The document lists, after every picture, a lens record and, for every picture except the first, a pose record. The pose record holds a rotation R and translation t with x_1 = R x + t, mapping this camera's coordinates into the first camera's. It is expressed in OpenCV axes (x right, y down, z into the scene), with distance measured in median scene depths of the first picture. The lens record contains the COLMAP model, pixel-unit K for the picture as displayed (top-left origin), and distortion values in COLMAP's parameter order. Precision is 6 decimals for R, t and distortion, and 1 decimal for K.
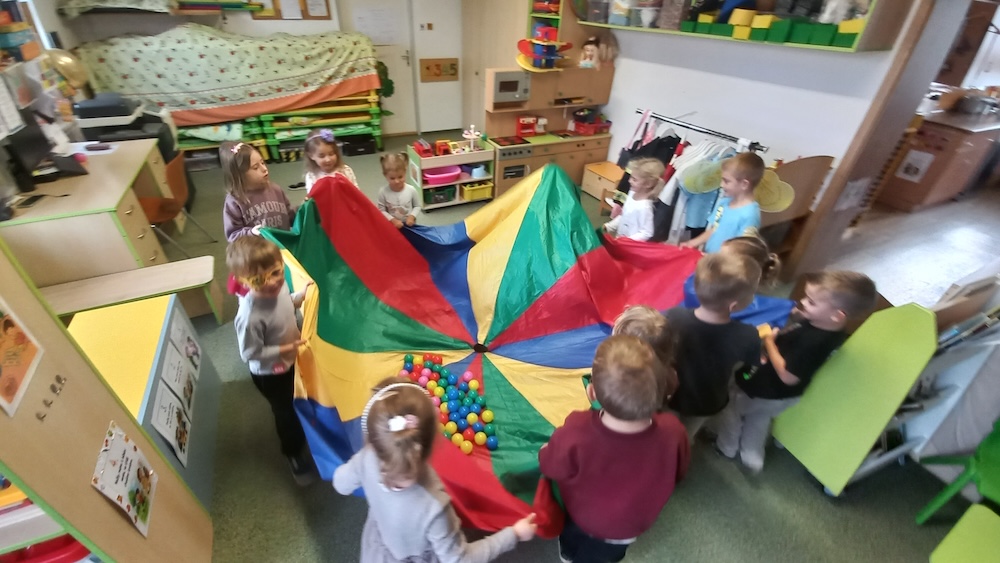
lens RADIAL K [[404.0, 0, 500.0], [0, 404.0, 281.5], [0, 0, 1]] dist [-0.000443, -0.000380]
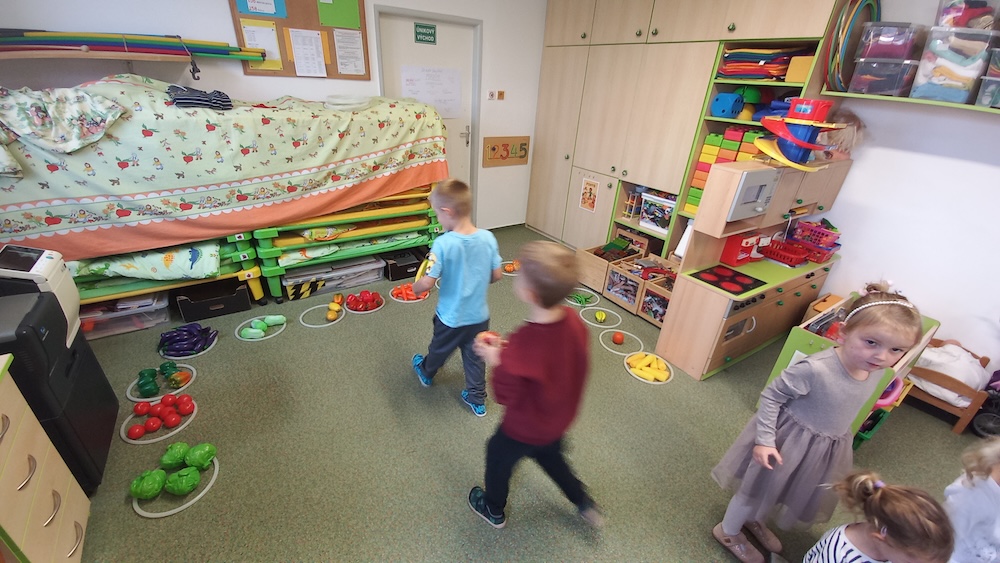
lens RADIAL K [[387.6, 0, 500.0], [0, 387.6, 281.5], [0, 0, 1]] dist [0.000729, 0.000085]
pose [[0.989820, -0.037365, 0.137332, -0.320758], [0.054347, 0.991033, -0.122069, -0.248242], [-0.131540, 0.128290, 0.982975, 0.414472]]
